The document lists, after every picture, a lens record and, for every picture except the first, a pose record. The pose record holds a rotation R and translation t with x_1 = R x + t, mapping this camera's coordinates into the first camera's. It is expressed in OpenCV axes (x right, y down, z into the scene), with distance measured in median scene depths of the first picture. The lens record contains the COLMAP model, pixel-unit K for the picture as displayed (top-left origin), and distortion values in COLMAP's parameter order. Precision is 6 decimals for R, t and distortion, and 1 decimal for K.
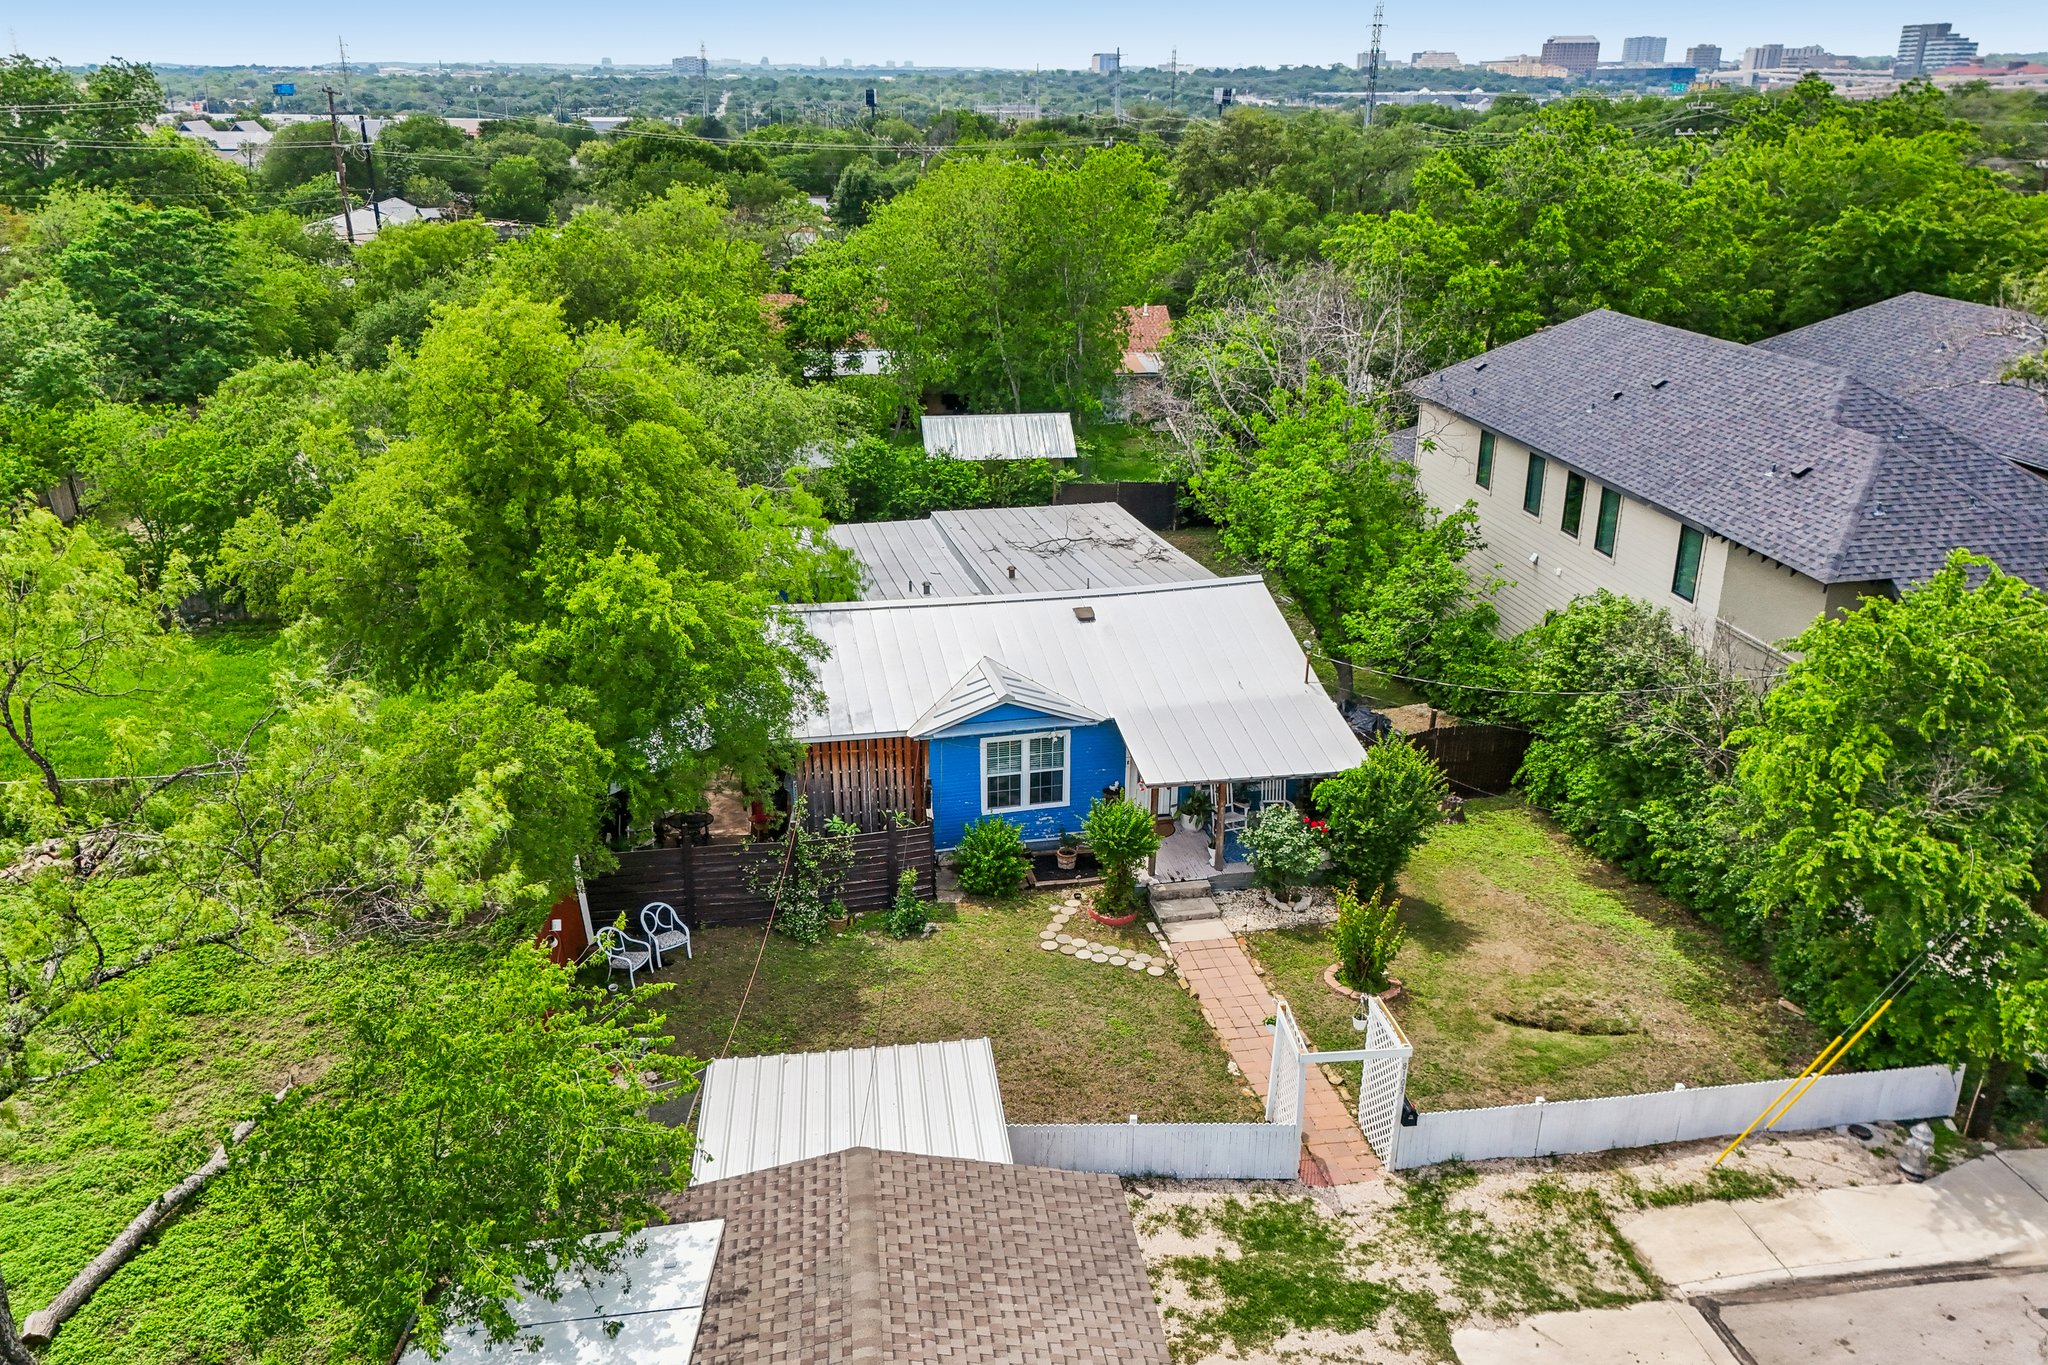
lens RADIAL K [[1512.5, 0, 999.1], [0, 1512.5, 639.1], [0, 0, 1]] dist [0.065846, -0.049750]
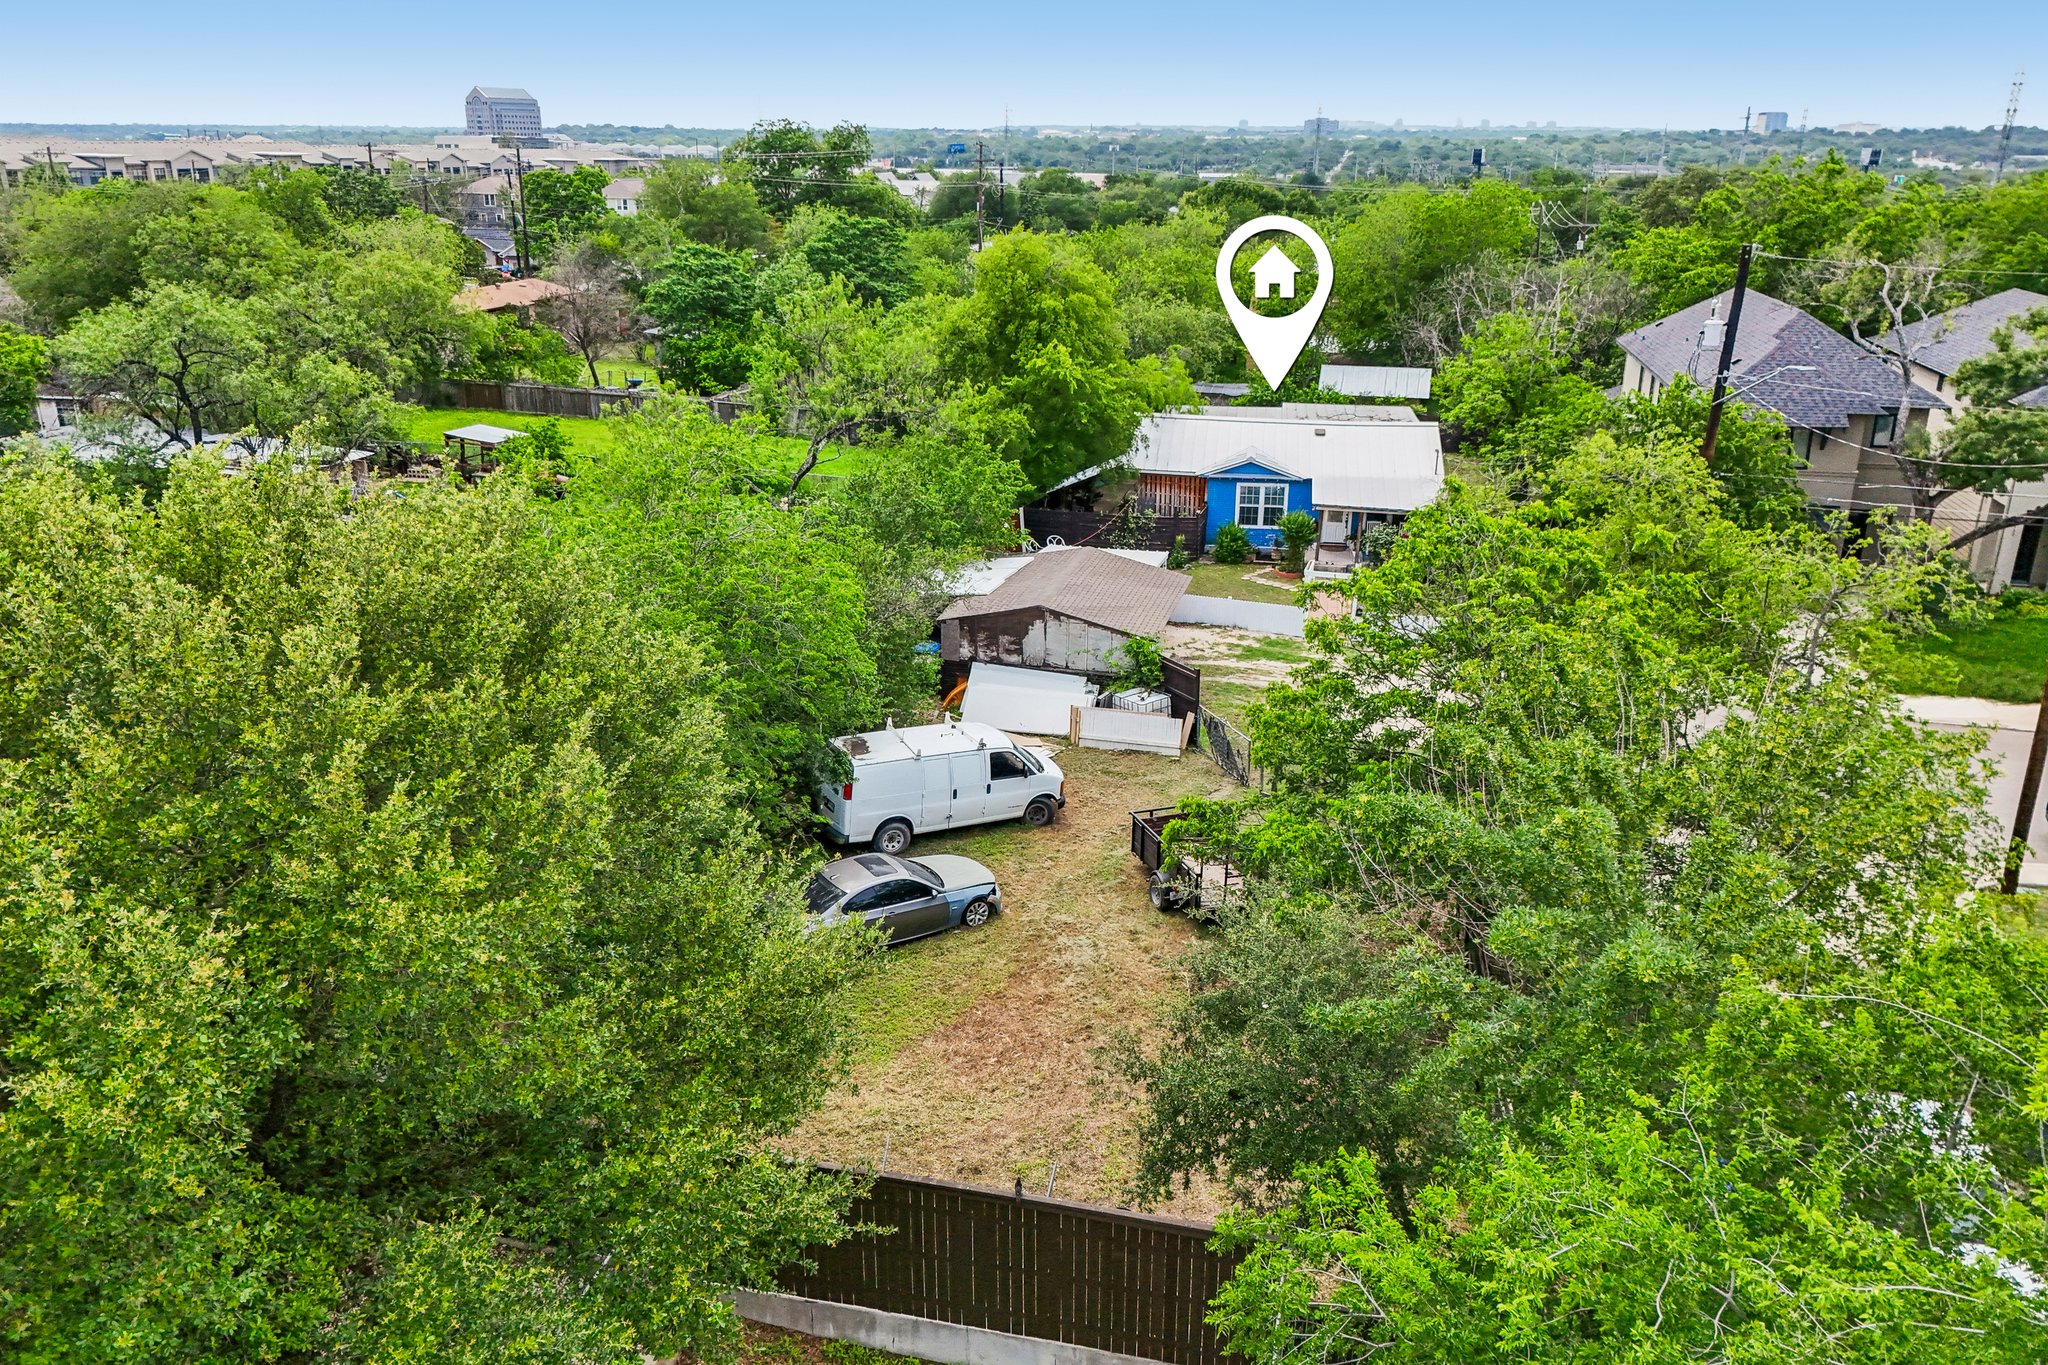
lens RADIAL K [[1512.5, 0, 1030.0], [0, 1512.5, 662.2], [0, 0, 1]] dist [0.065846, -0.049750]
pose [[0.933221, 0.125379, -0.336717, 0.401505], [-0.132717, 0.991153, 0.001235, 0.313436], [0.333893, 0.043536, 0.941605, -0.814100]]
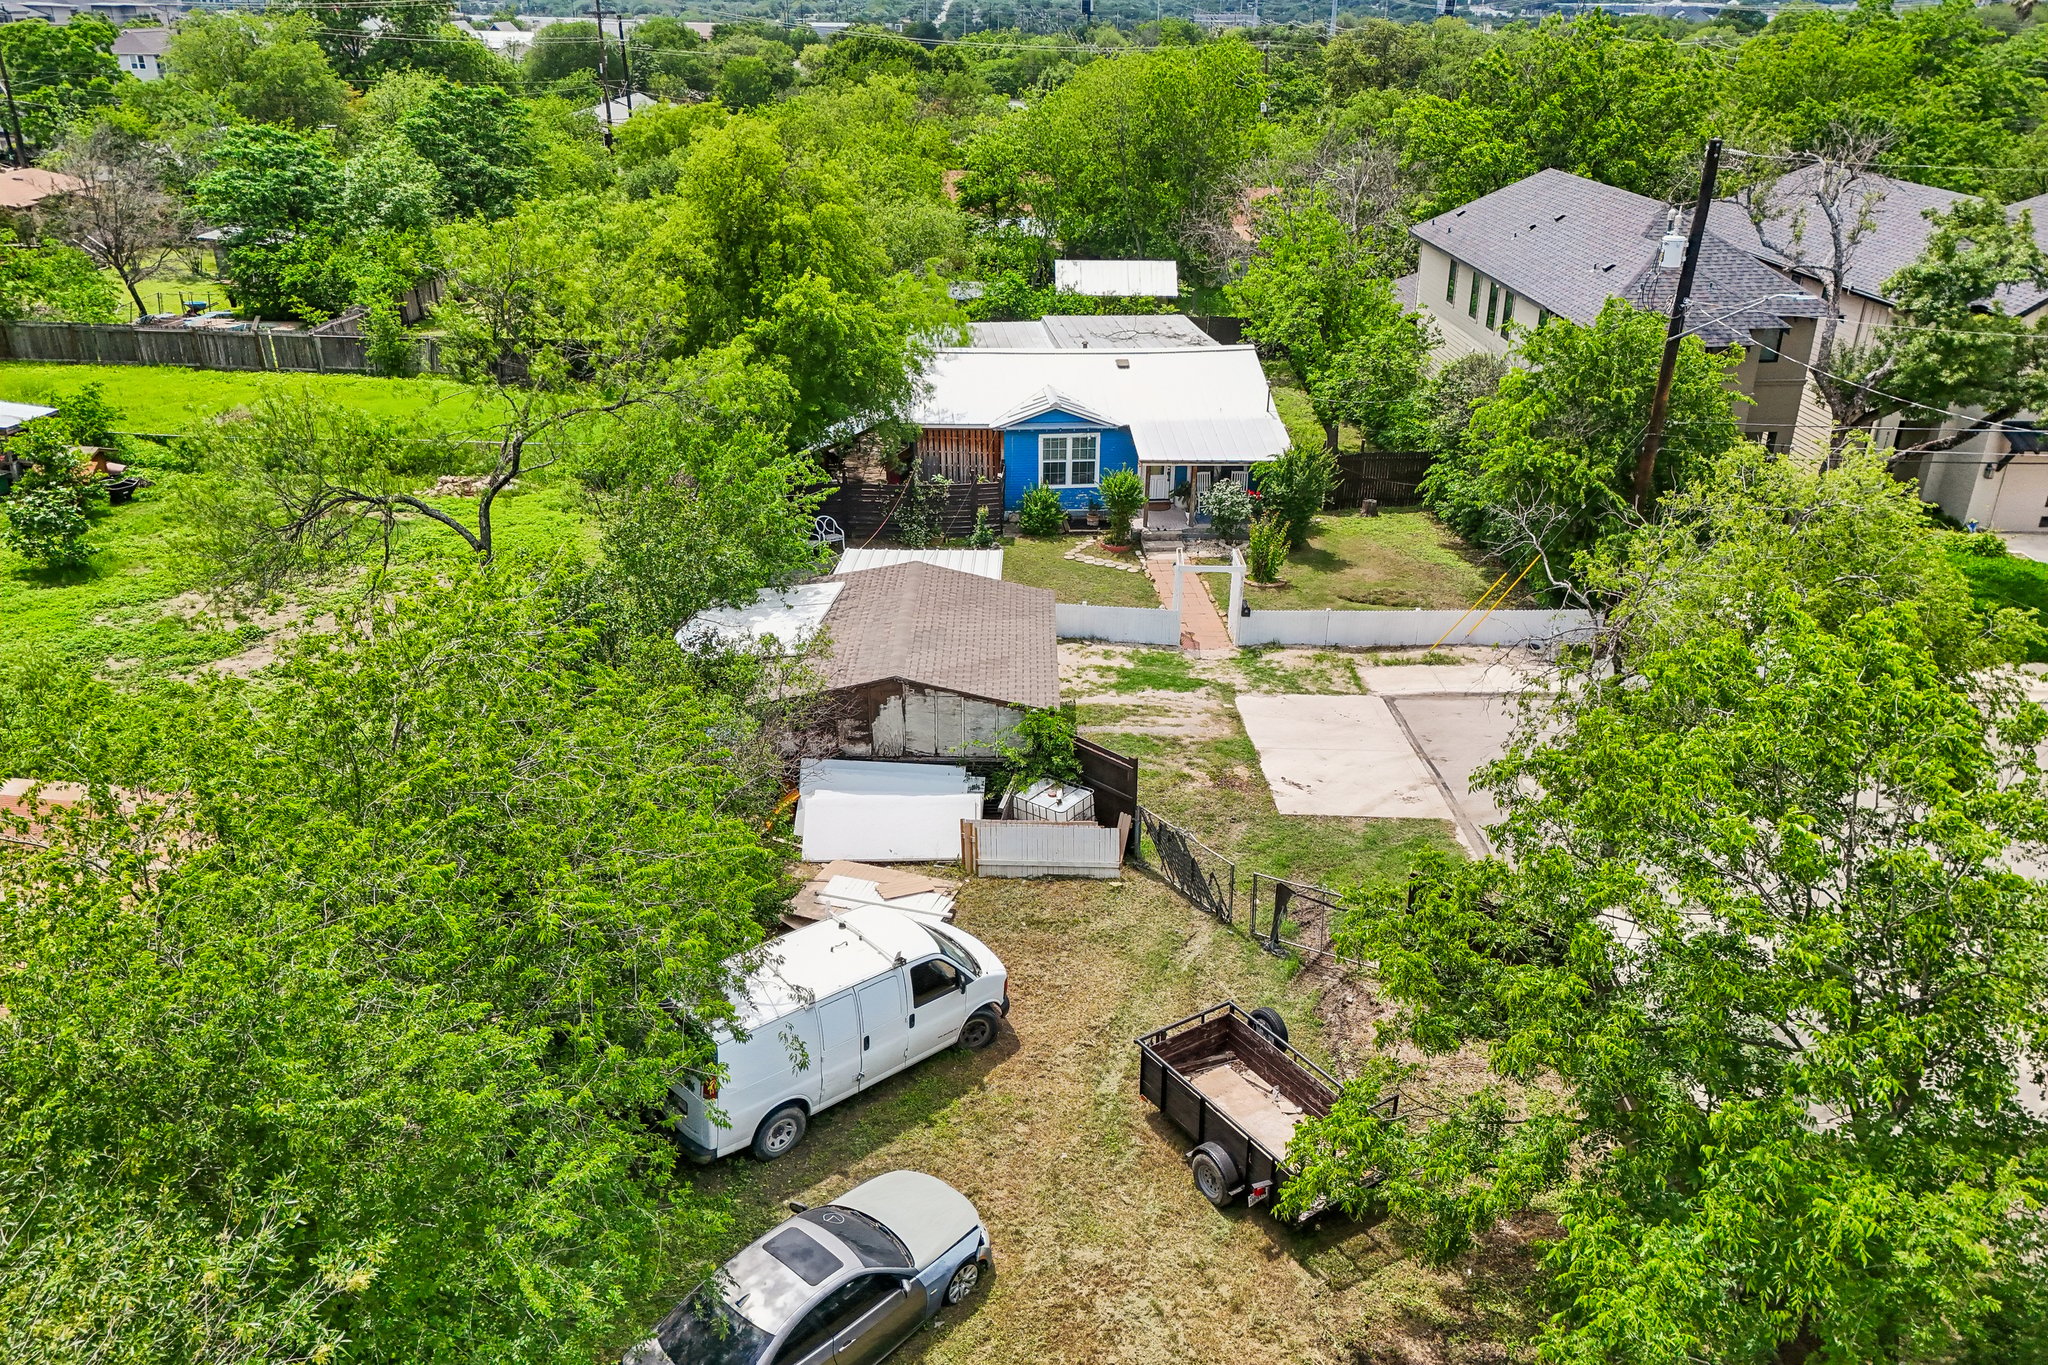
lens RADIAL K [[1512.5, 0, 1021.3], [0, 1512.5, 653.7], [0, 0, 1]] dist [0.065846, -0.049750]
pose [[0.992237, 0.058237, -0.109883, 0.148457], [-0.051610, 0.996727, 0.062225, 0.190801], [0.113148, -0.056070, 0.991995, -0.509802]]
